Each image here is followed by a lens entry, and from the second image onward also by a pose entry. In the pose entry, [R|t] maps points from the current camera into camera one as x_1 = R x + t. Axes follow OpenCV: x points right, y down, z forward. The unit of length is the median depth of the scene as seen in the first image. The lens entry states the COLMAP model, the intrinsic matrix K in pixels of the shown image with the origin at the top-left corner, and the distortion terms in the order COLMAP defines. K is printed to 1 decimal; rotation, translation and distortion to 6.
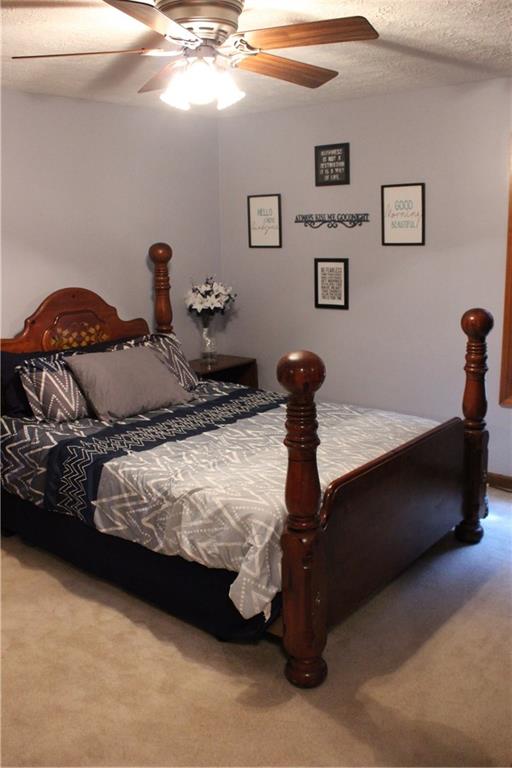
lens RADIAL K [[714.5, 0, 256.4], [0, 714.5, 381.3], [0, 0, 1]] dist [-0.075618, 0.000000]
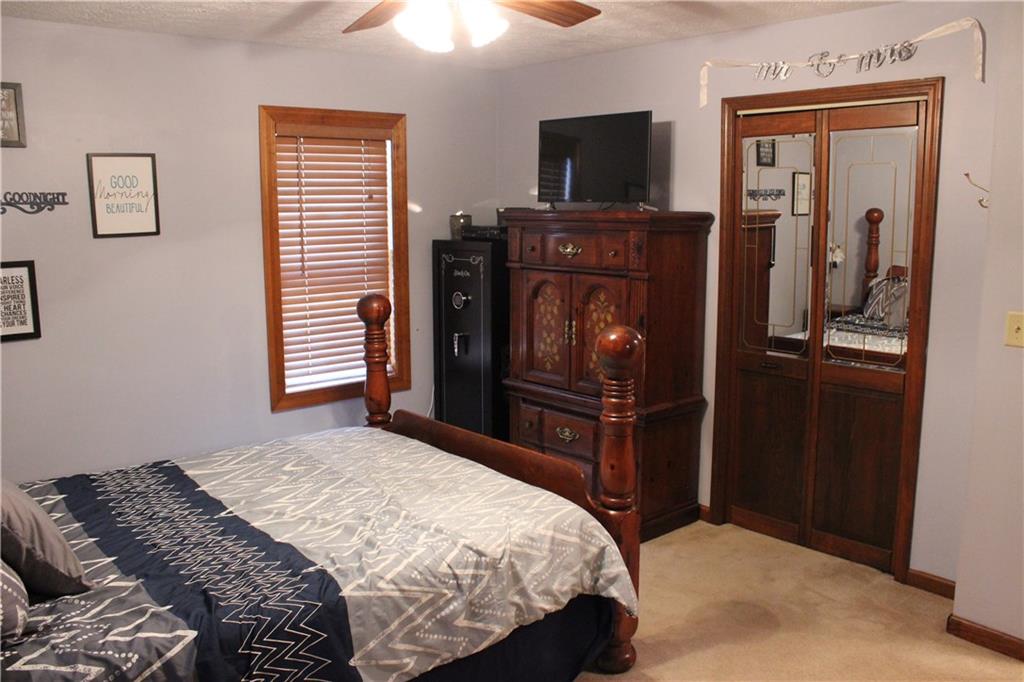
lens RADIAL K [[850.6, 0, 510.3], [0, 850.6, 344.2], [0, 0, 1]] dist [-0.155876, 0.131968]
pose [[0.169161, -0.139108, 0.975722, -0.842282], [0.213706, 0.971614, 0.101472, -0.125221], [-0.962140, 0.191353, 0.194087, 0.699183]]
